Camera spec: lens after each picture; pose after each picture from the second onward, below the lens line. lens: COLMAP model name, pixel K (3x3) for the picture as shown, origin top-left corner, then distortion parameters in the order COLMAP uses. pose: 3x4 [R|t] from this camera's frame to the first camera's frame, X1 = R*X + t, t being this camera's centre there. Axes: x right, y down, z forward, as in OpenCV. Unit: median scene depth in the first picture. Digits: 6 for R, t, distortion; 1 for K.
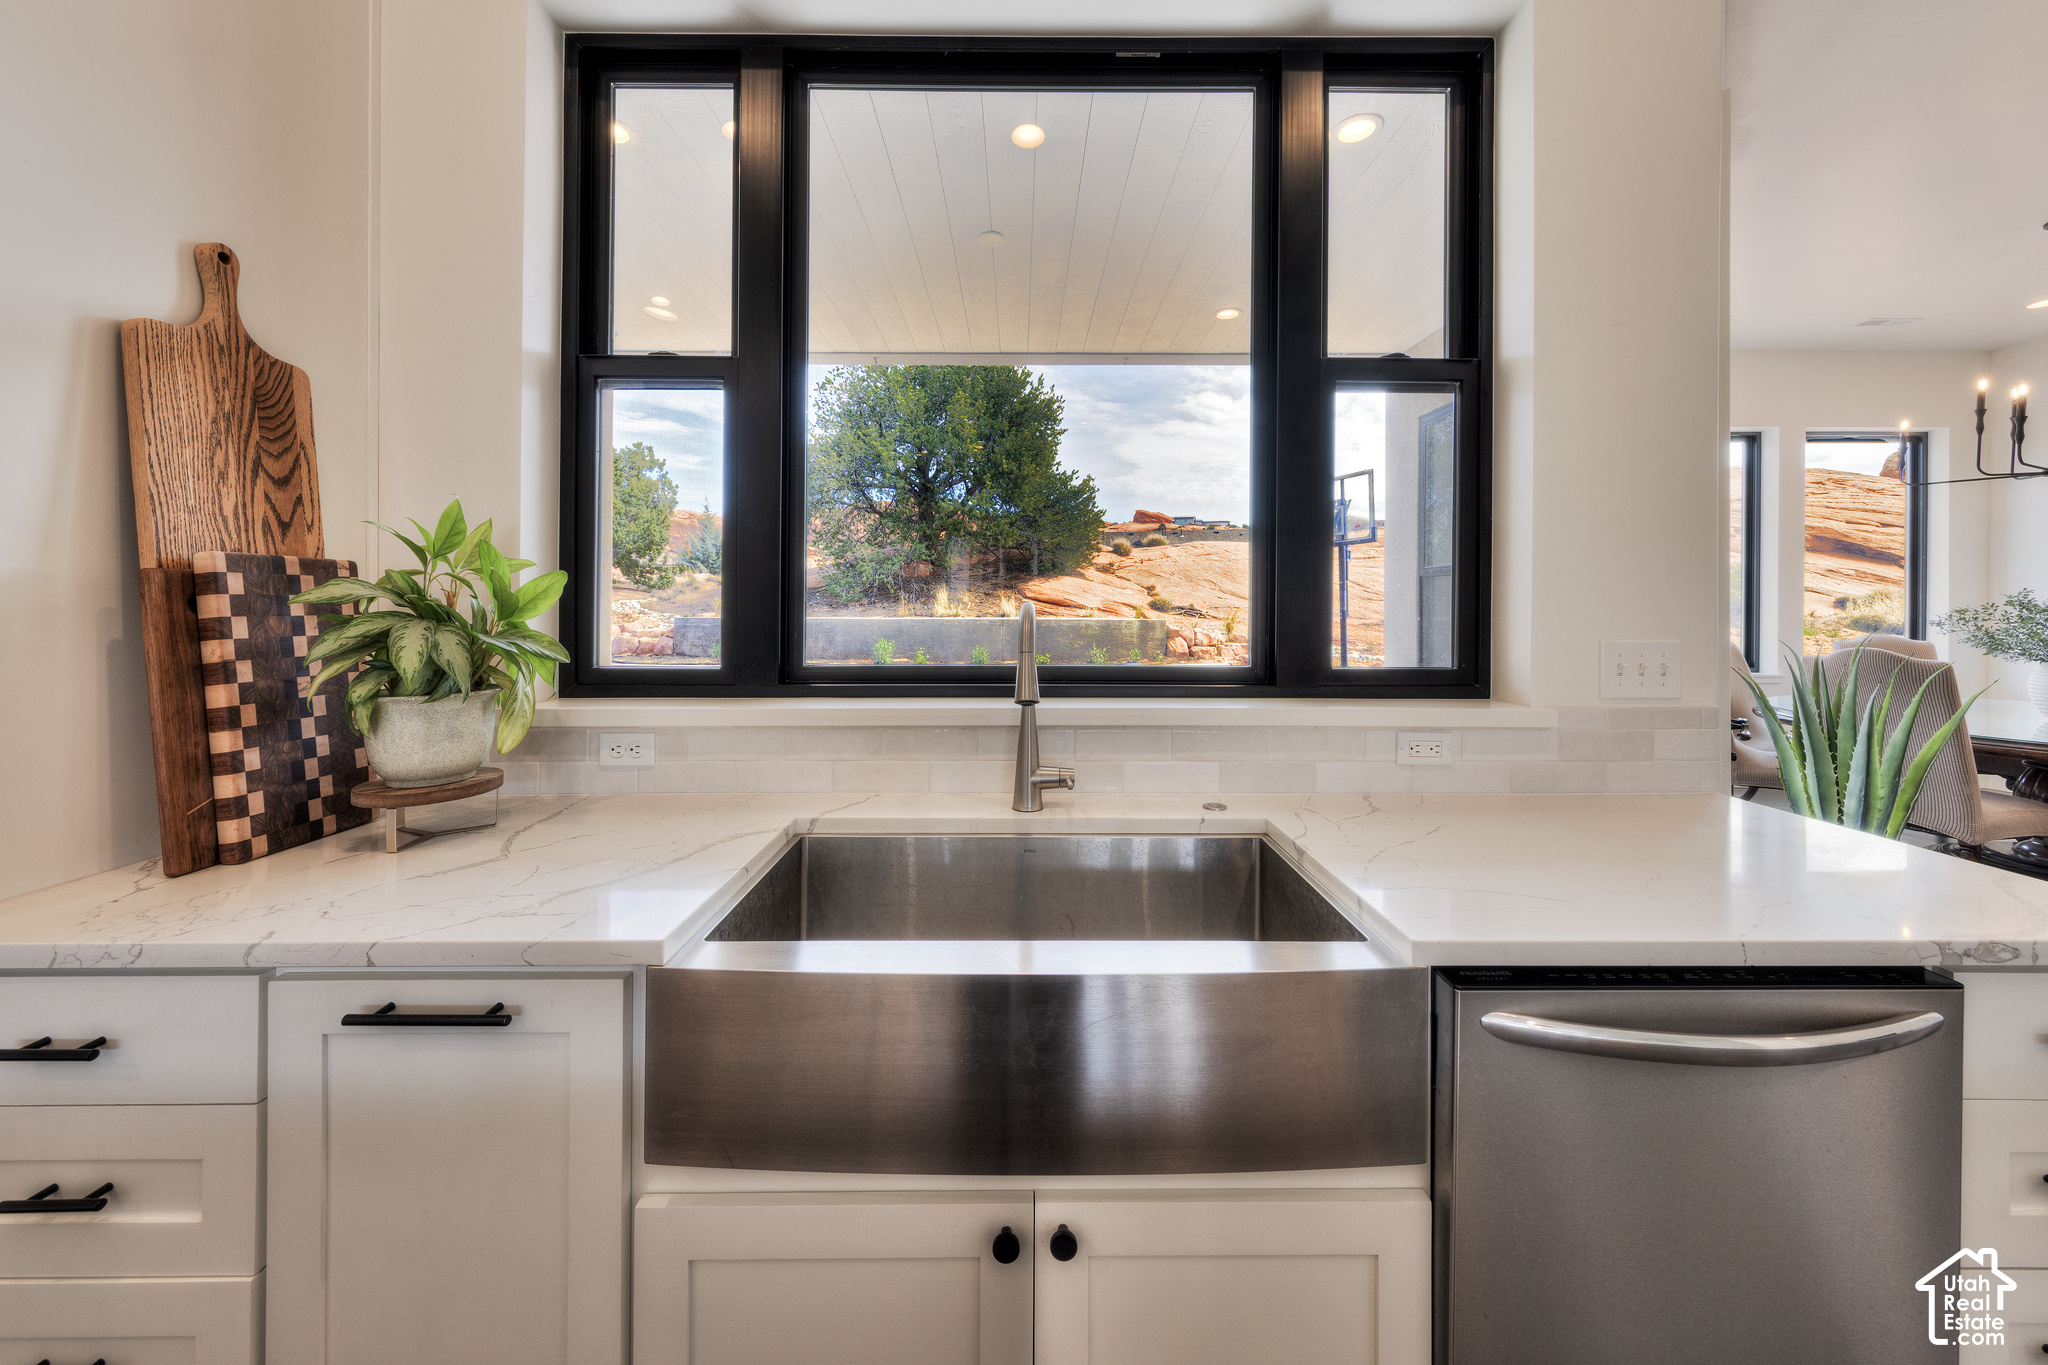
lens RADIAL K [[726.9, 0, 1023.9], [0, 726.9, 603.6], [0, 0, 1]] dist [0.009258, 0.000035]
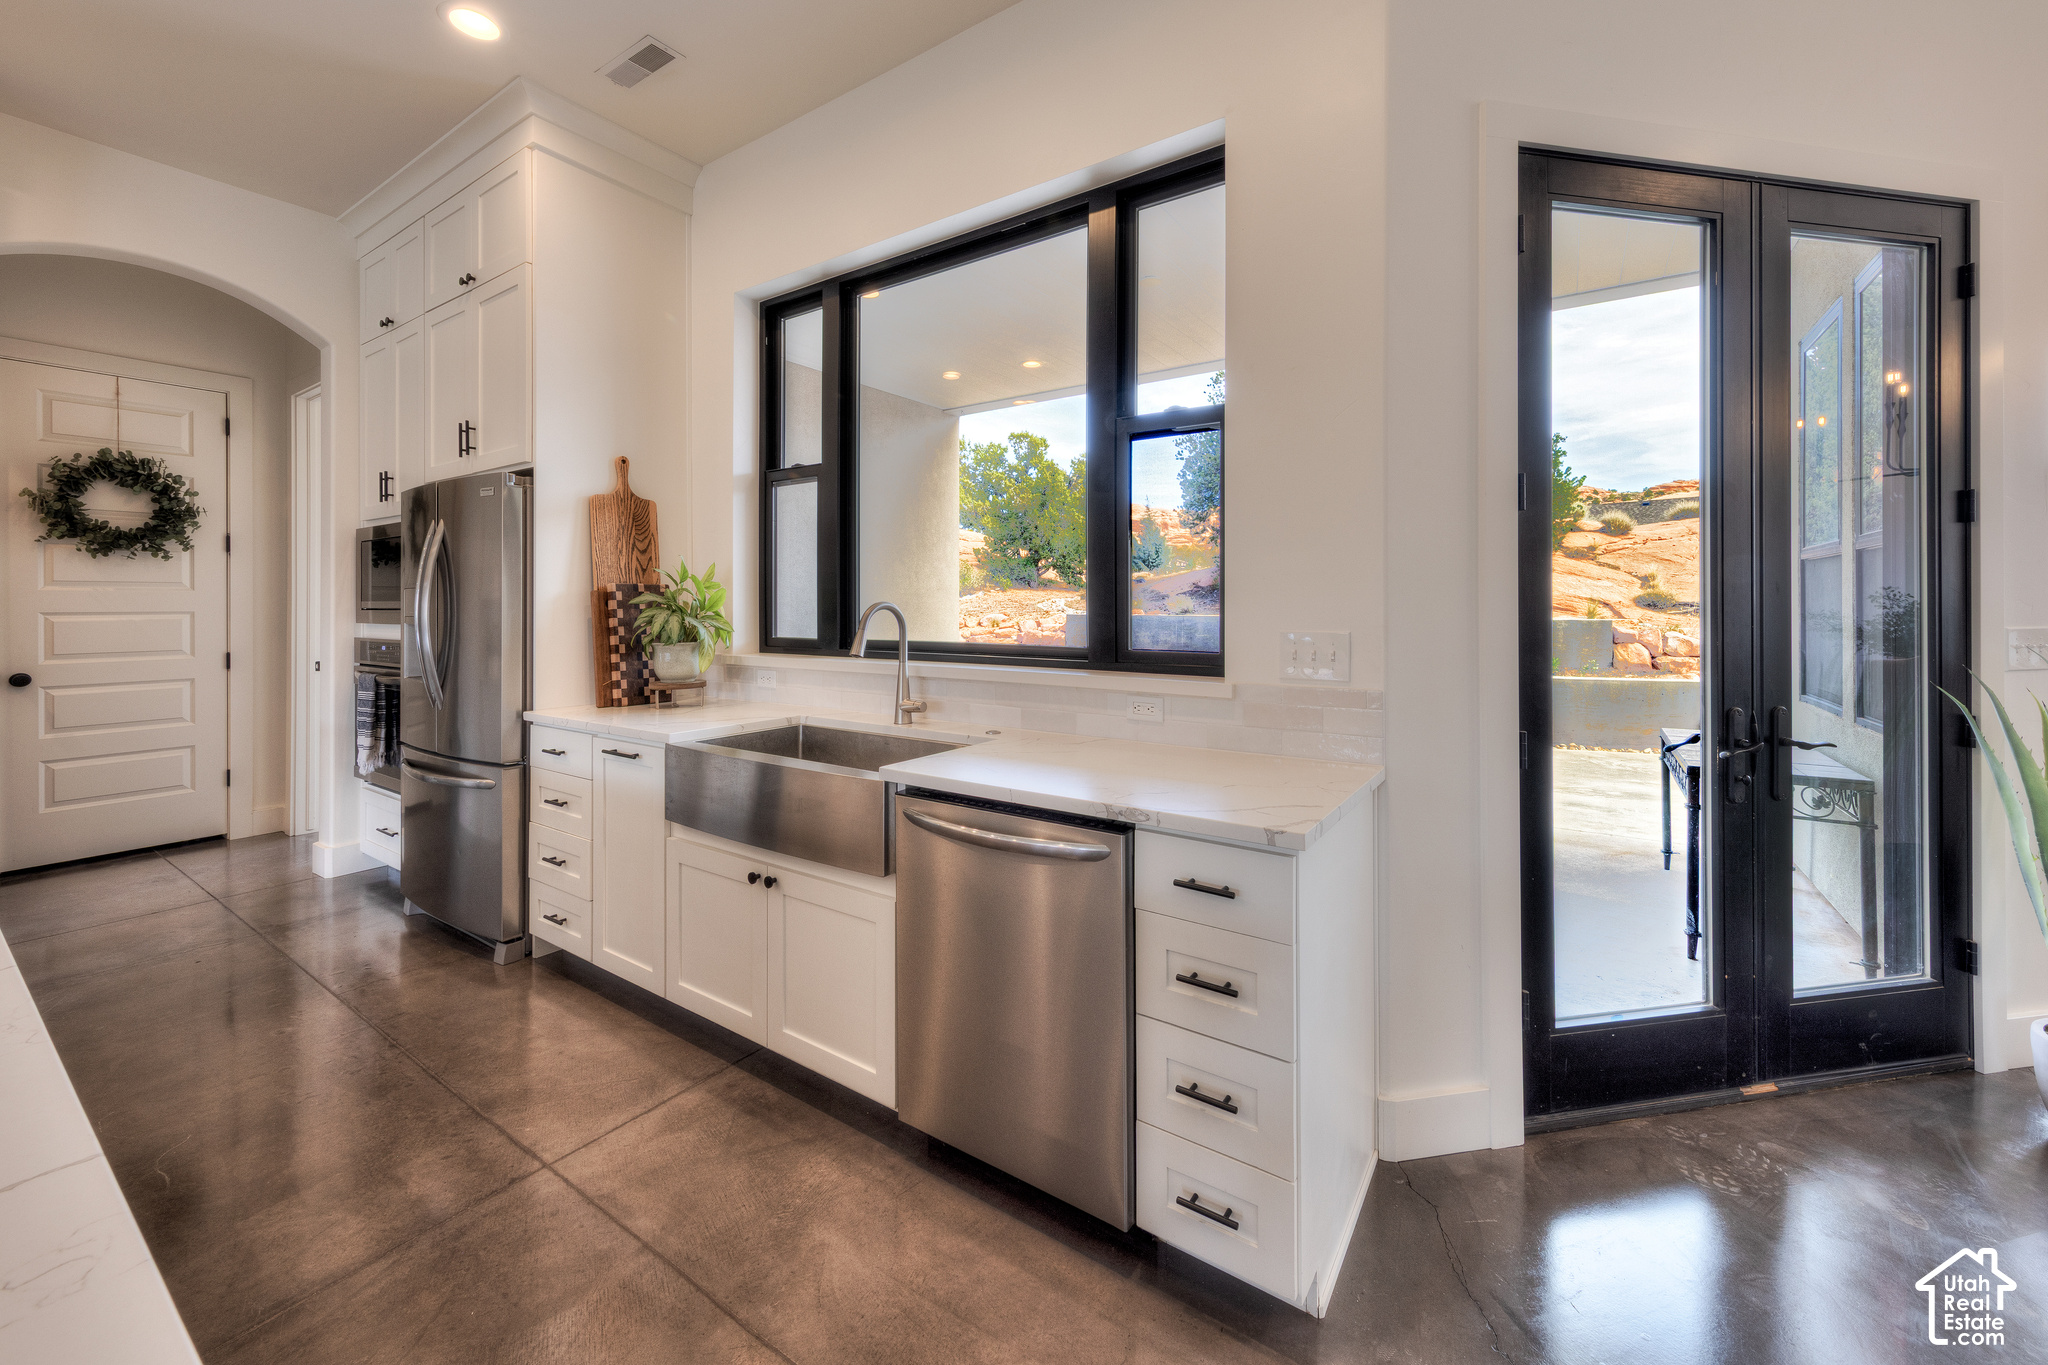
lens RADIAL K [[798.6, 0, 1023.7], [0, 798.6, 600.4], [0, 0, 1]] dist [0.000310, 0.000005]
pose [[0.824915, -0.003672, -0.565245, 1.424221], [0.003943, 0.999992, -0.000743, -0.003810], [0.565243, -0.001615, 0.824923, -0.412846]]
